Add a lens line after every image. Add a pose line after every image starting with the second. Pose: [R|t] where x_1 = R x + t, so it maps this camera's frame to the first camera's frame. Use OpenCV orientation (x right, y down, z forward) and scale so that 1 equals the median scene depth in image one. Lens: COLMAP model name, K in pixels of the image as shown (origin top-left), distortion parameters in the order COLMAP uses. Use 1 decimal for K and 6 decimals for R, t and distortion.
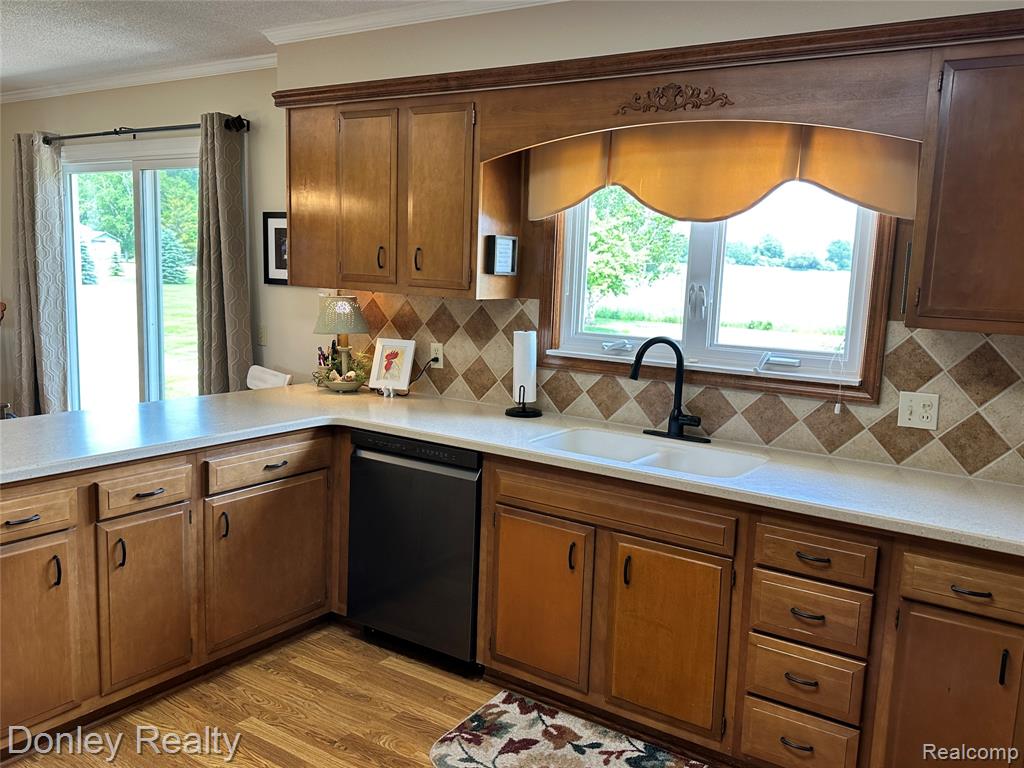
lens RADIAL K [[859.0, 0, 507.6], [0, 859.0, 400.0], [0, 0, 1]] dist [0.130074, -0.185005]
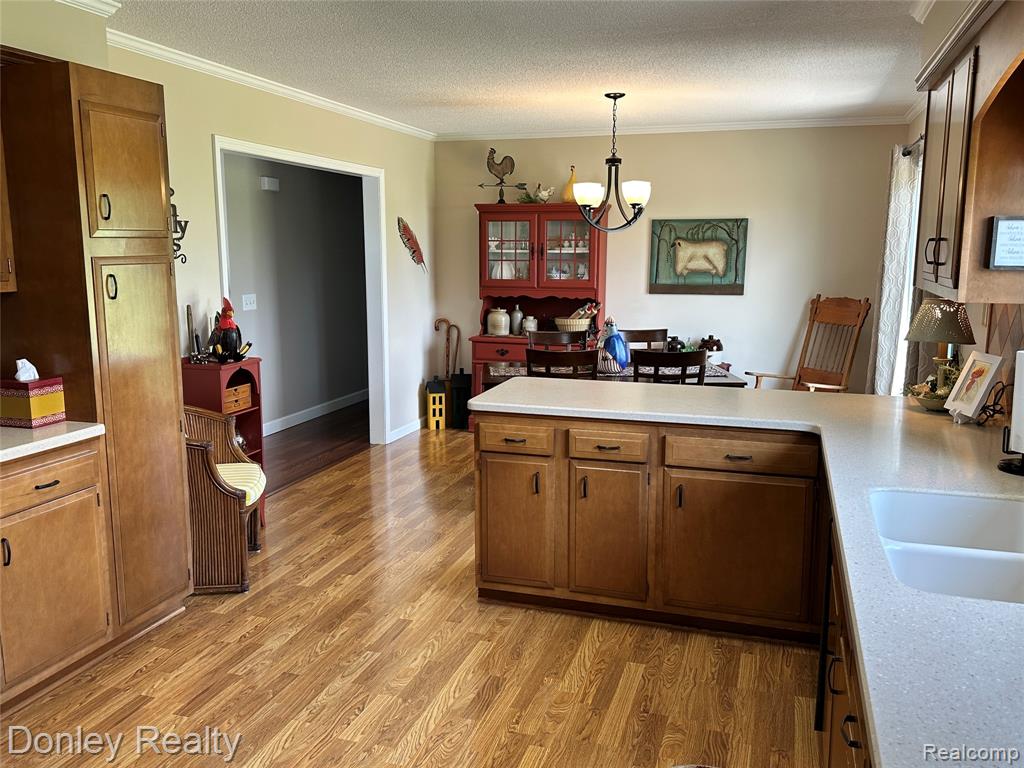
lens RADIAL K [[859.0, 0, 507.7], [0, 859.0, 387.4], [0, 0, 1]] dist [0.130074, -0.185005]
pose [[0.292490, 0.120034, -0.948705, 0.522530], [-0.141443, 0.986609, 0.081222, -0.043744], [0.945750, 0.110431, 0.305551, 0.343950]]
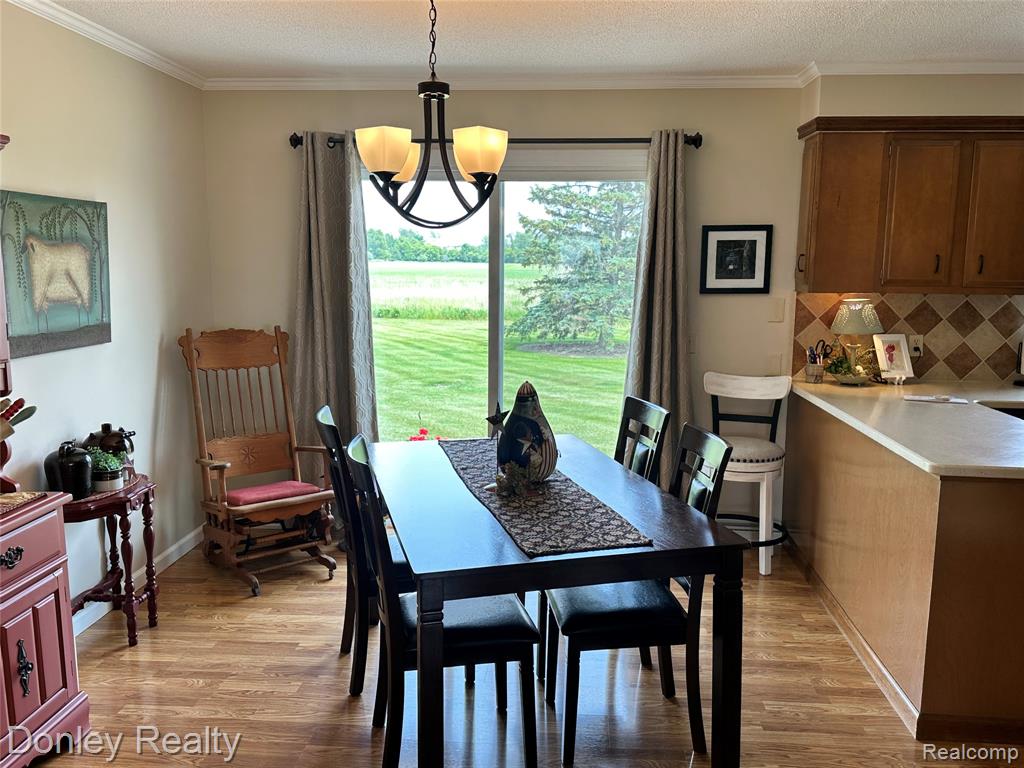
lens RADIAL K [[859.0, 0, 493.6], [0, 859.0, 386.5], [0, 0, 1]] dist [0.130074, -0.185005]
pose [[0.863991, -0.100336, 0.493409, -1.183509], [0.102407, 0.994479, 0.022909, -0.083630], [-0.492983, 0.030735, 0.869496, 0.254748]]
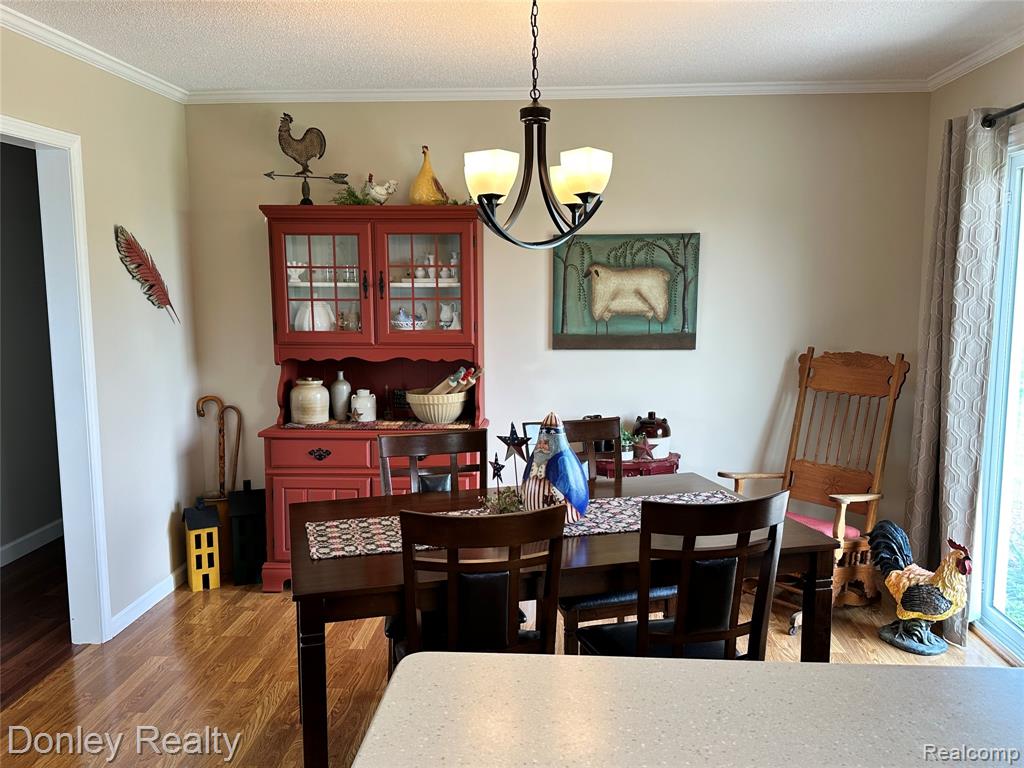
lens RADIAL K [[859.0, 0, 522.0], [0, 859.0, 384.6], [0, 0, 1]] dist [0.130074, -0.185005]
pose [[0.521570, 0.067849, -0.850507, -0.187248], [-0.109713, 0.993891, 0.012006, -0.096620], [0.846125, 0.087049, 0.525827, 0.523517]]
